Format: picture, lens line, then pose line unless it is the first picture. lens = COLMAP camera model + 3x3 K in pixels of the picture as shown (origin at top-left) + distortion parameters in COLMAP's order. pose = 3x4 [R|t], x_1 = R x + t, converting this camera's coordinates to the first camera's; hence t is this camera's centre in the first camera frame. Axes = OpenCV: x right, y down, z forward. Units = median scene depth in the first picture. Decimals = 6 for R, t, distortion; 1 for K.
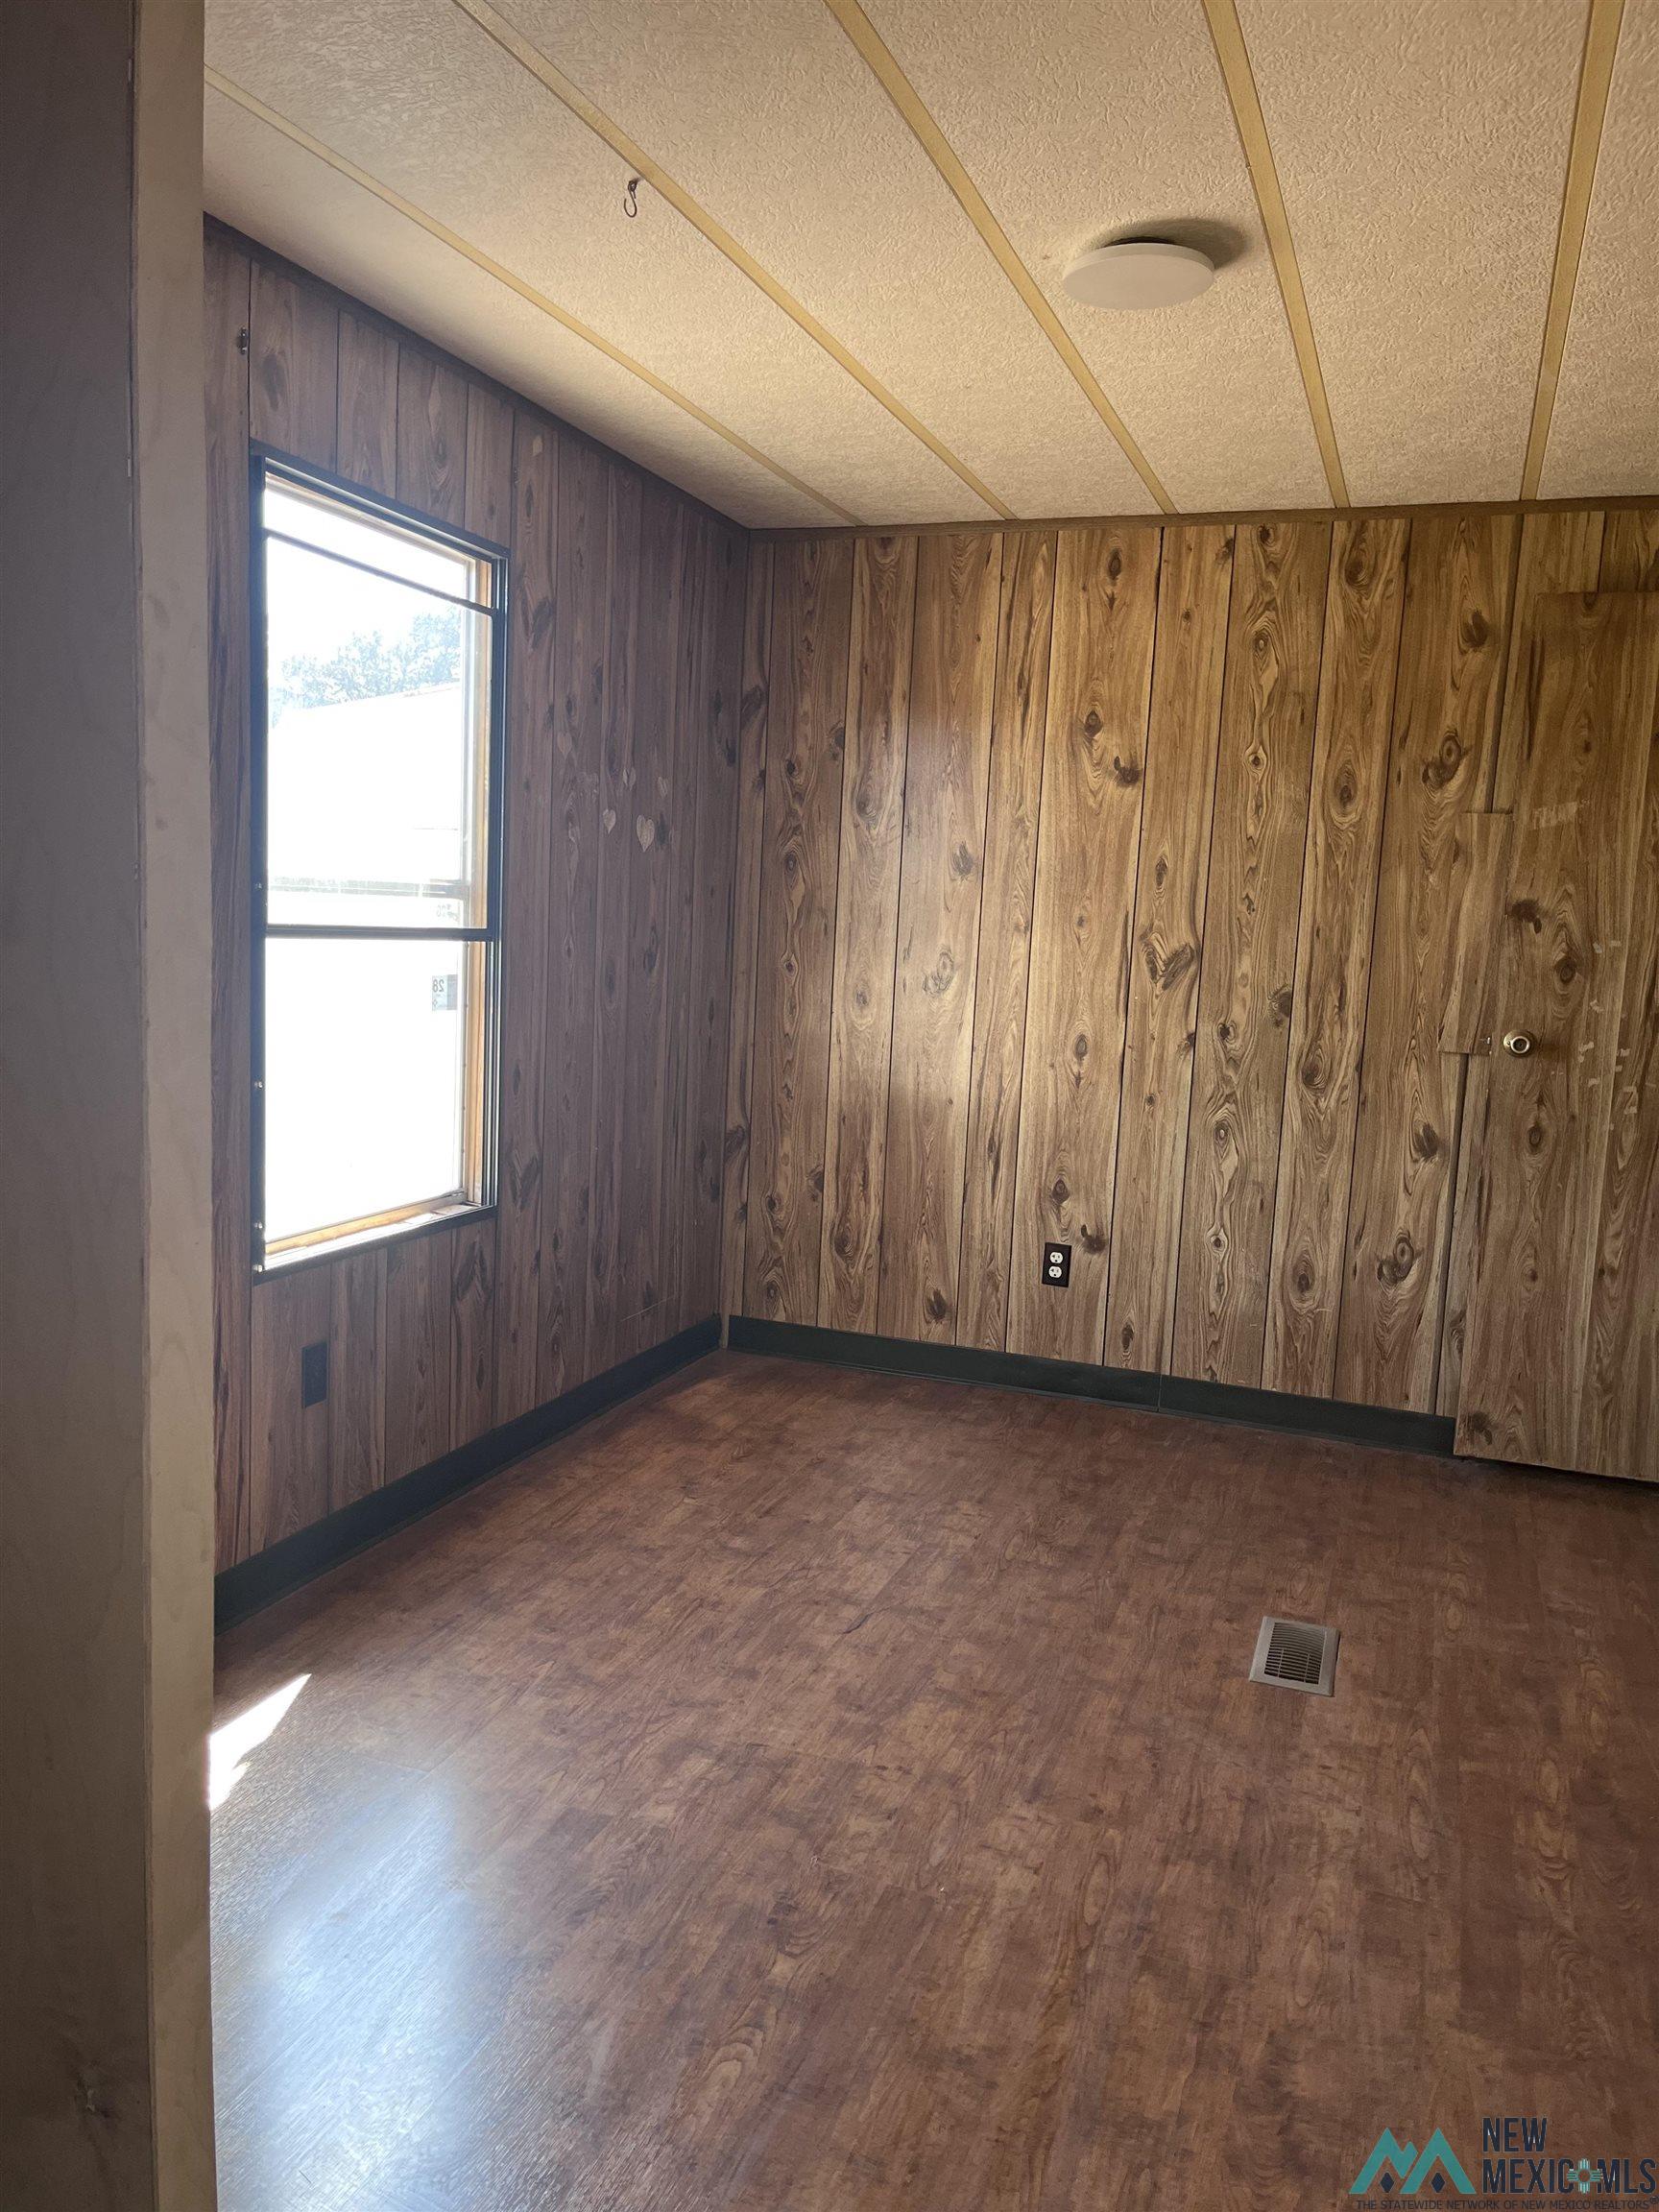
lens RADIAL K [[1691.7, 0, 842.6], [0, 1691.7, 1120.4], [0, 0, 1]] dist [0.051486, -0.047537]
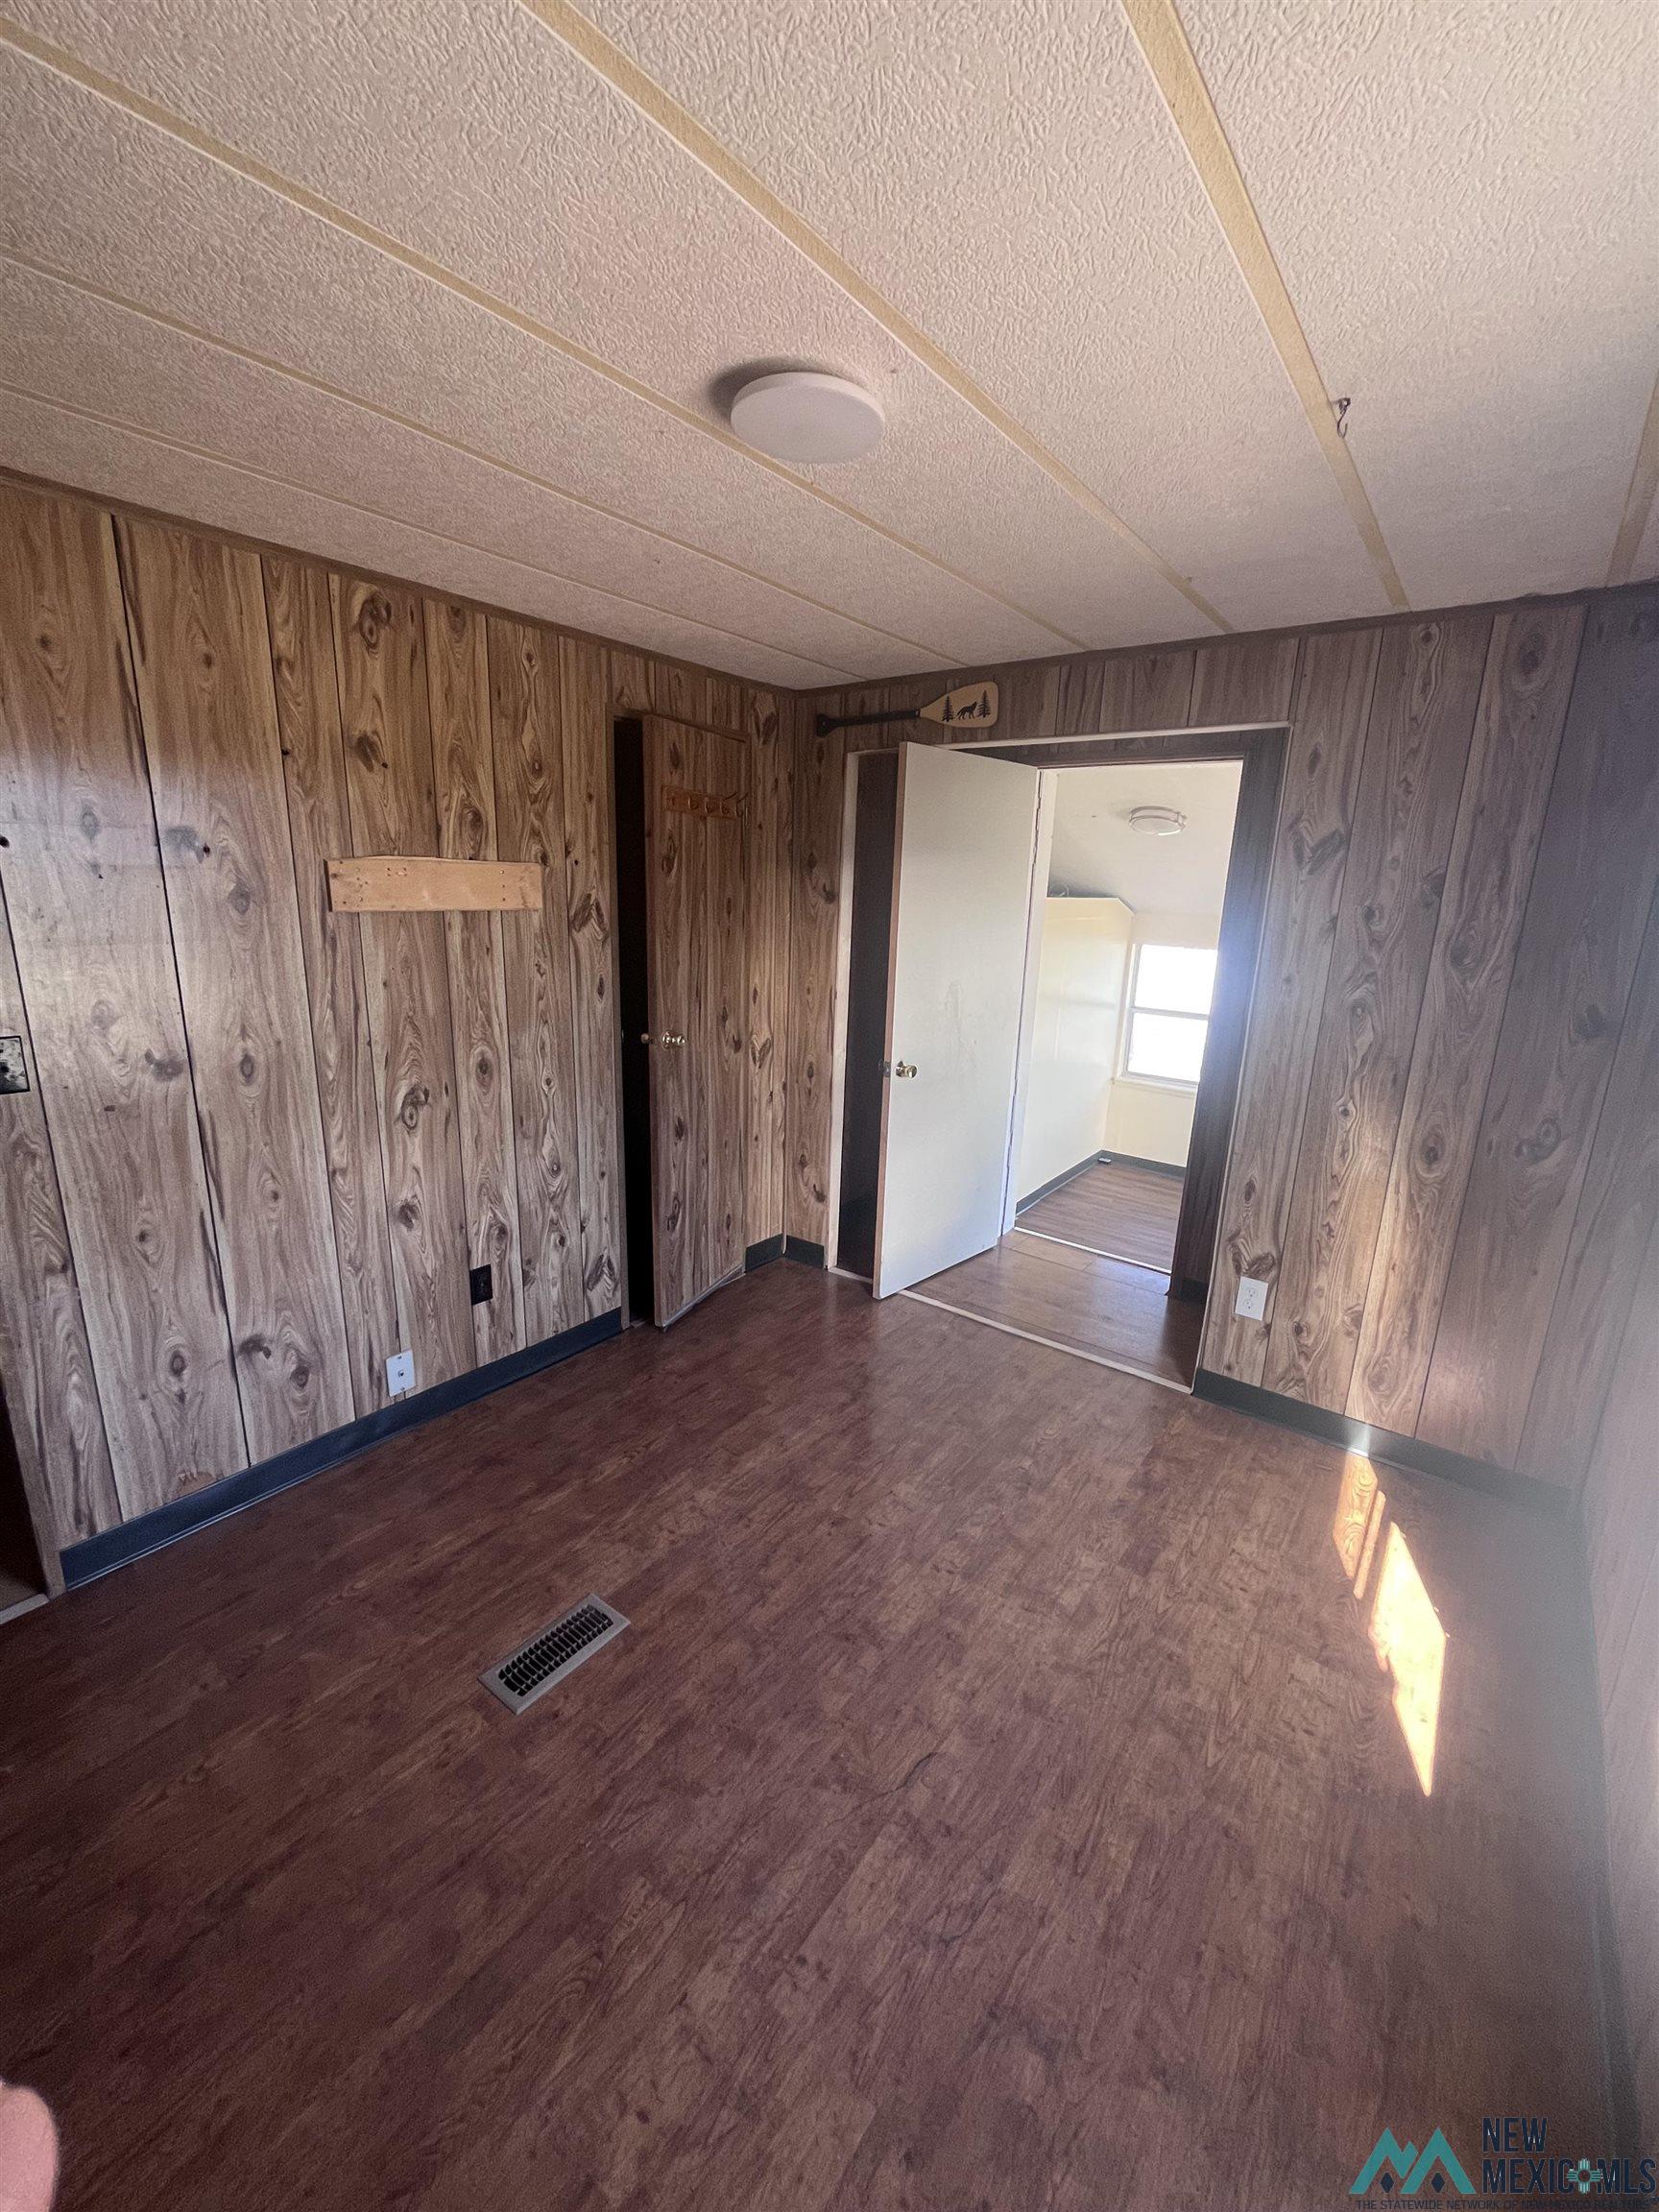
lens RADIAL K [[890.2, 0, 829.5], [0, 890.2, 1106.0], [0, 0, 1]] dist [-0.000368, 0.000011]
pose [[-0.949178, -0.145021, 0.279340, -0.033478], [-0.034054, 0.929632, 0.366912, -0.278008], [-0.312893, 0.338752, -0.887324, 1.388717]]
